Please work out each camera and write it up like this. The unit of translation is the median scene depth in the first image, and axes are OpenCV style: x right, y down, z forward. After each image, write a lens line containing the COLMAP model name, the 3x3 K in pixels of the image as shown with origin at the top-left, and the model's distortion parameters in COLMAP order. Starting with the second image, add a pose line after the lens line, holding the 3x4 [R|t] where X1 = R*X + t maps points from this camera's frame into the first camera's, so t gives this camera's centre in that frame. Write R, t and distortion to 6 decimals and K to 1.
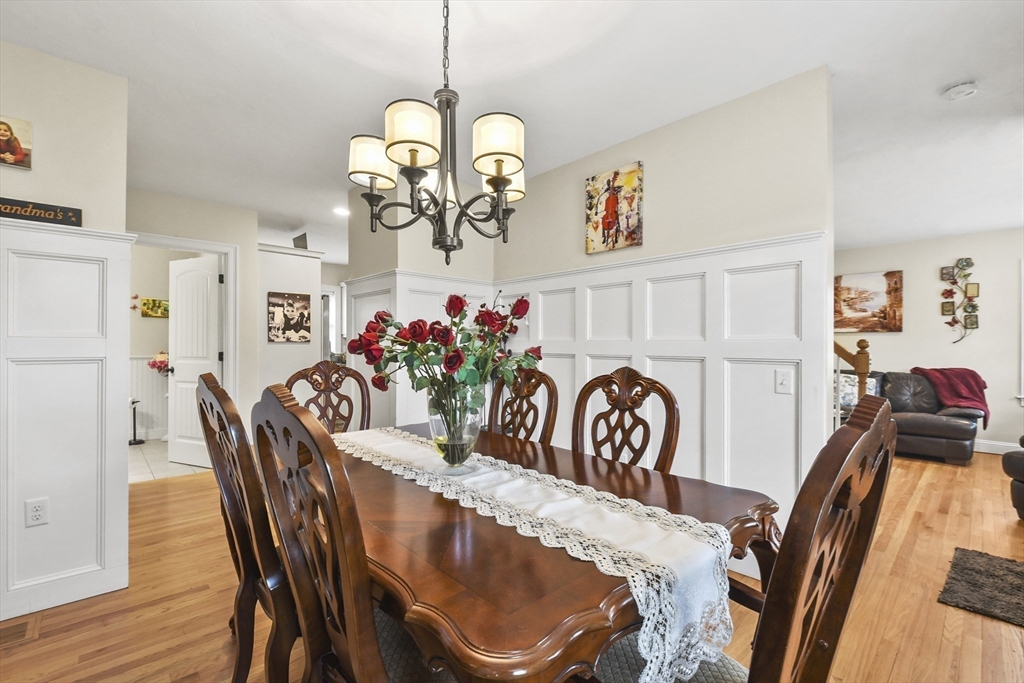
lens RADIAL K [[446.5, 0, 511.5], [0, 446.5, 344.5], [0, 0, 1]] dist [0.015002, -0.014399]
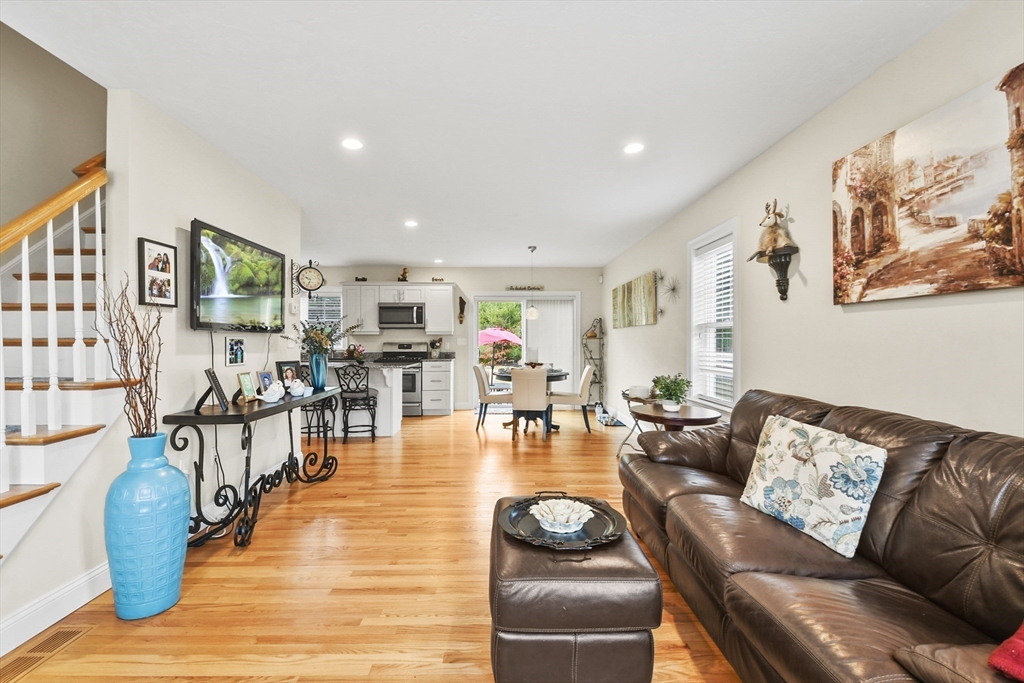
lens RADIAL K [[446.5, 0, 506.9], [0, 446.5, 342.6], [0, 0, 1]] dist [0.015002, -0.014399]
pose [[0.742790, -0.001676, -0.669522, 0.784391], [0.002234, 0.999998, -0.000025, 0.005216], [0.669521, -0.001478, 0.742792, 0.585241]]
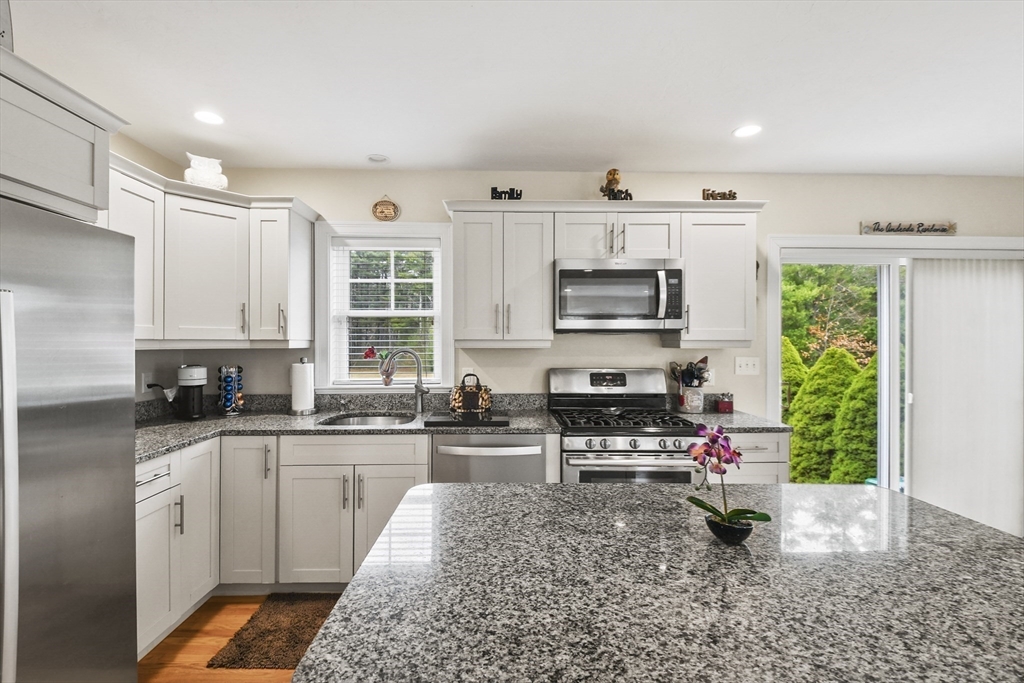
lens RADIAL K [[446.5, 0, 505.3], [0, 446.5, 338.7], [0, 0, 1]] dist [0.015002, -0.014399]
pose [[0.743595, -0.005048, -0.668611, -0.097508], [0.000342, 0.999974, -0.007168, -0.026470], [0.668630, 0.005101, 0.743578, 0.925381]]
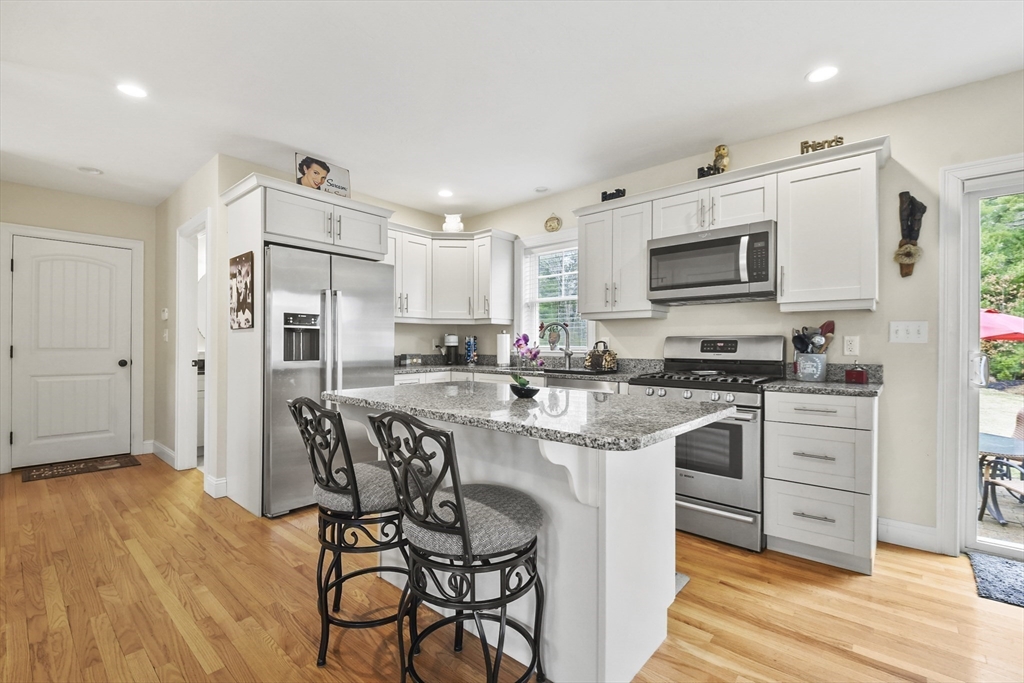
lens RADIAL K [[446.5, 0, 507.7], [0, 446.5, 344.7], [0, 0, 1]] dist [0.015002, -0.014399]
pose [[0.089672, -0.001349, -0.995970, 0.162145], [-0.002871, 0.999995, -0.001613, 0.016195], [0.995967, 0.003004, 0.089668, 1.082229]]
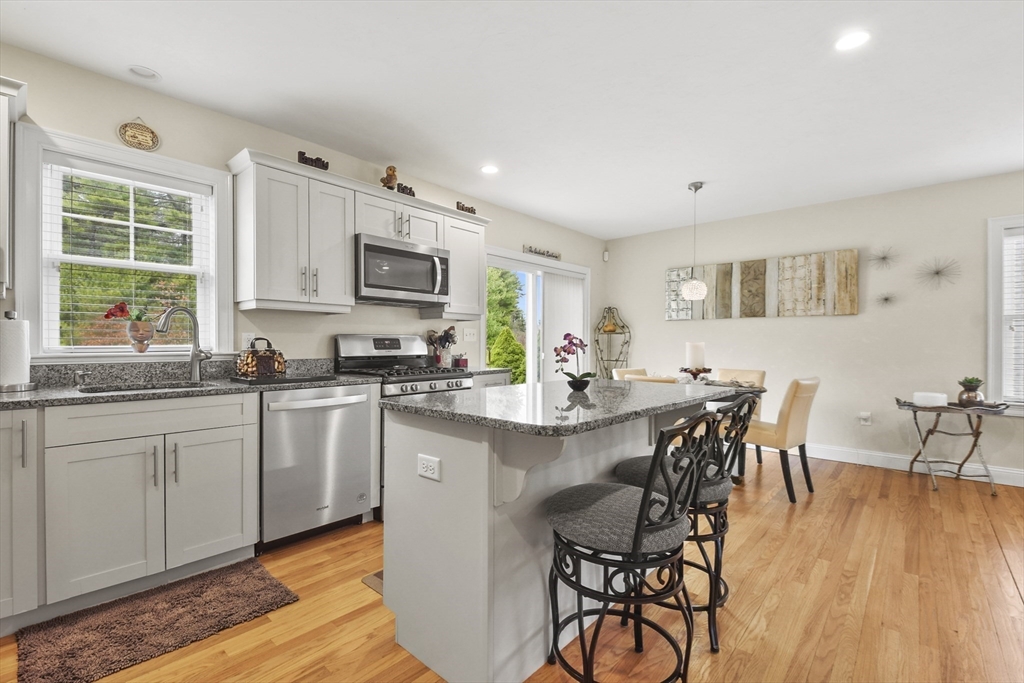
lens RADIAL K [[446.5, 0, 507.3], [0, 446.5, 345.4], [0, 0, 1]] dist [0.015002, -0.014399]
pose [[0.996731, -0.000957, 0.080787, -0.237477], [0.000477, 0.999982, 0.005961, 0.015034], [-0.080791, -0.005903, 0.996714, 0.770625]]
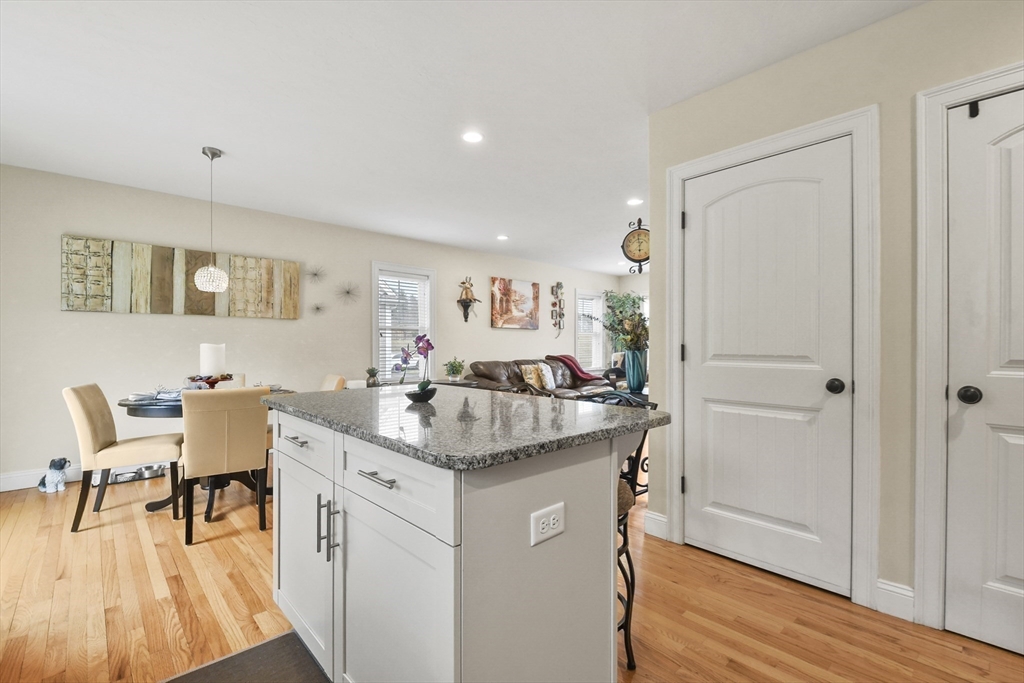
lens RADIAL K [[446.5, 0, 506.6], [0, 446.5, 347.4], [0, 0, 1]] dist [0.015002, -0.014399]
pose [[0.012024, -0.009221, 0.999885, -0.449699], [-0.003730, 0.999950, 0.009266, 0.012696], [-0.999921, -0.003841, 0.011989, 1.052016]]
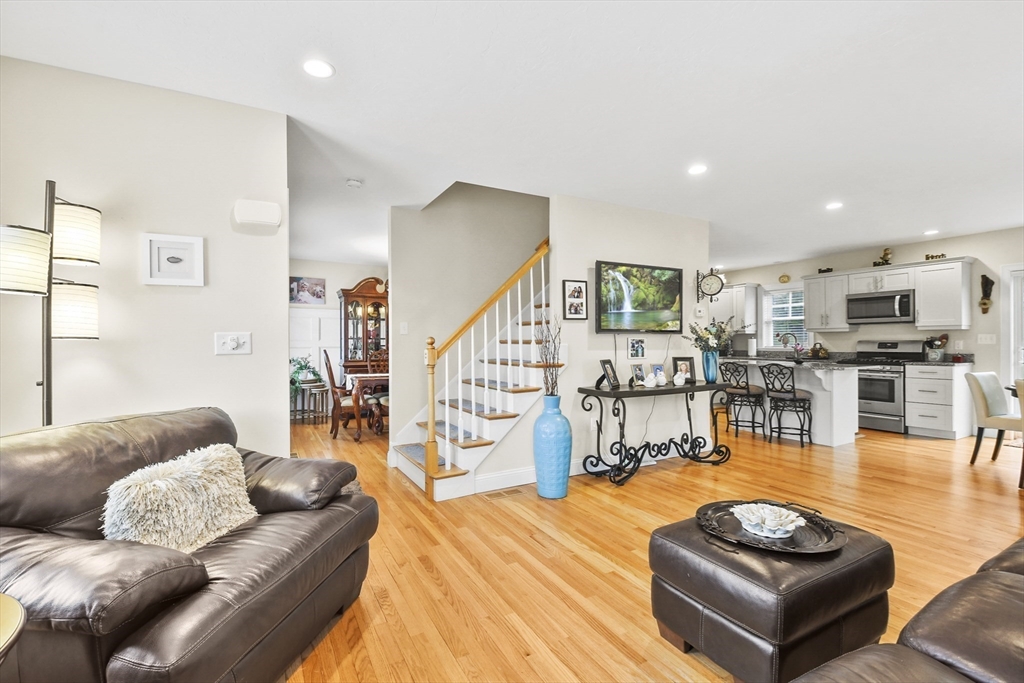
lens RADIAL K [[446.5, 0, 507.7], [0, 446.5, 341.1], [0, 0, 1]] dist [0.015002, -0.014399]
pose [[-0.249786, -0.001538, -0.968300, 0.948411], [0.004716, 0.999985, -0.002805, 0.004375], [0.968290, -0.005267, -0.249775, 0.754092]]
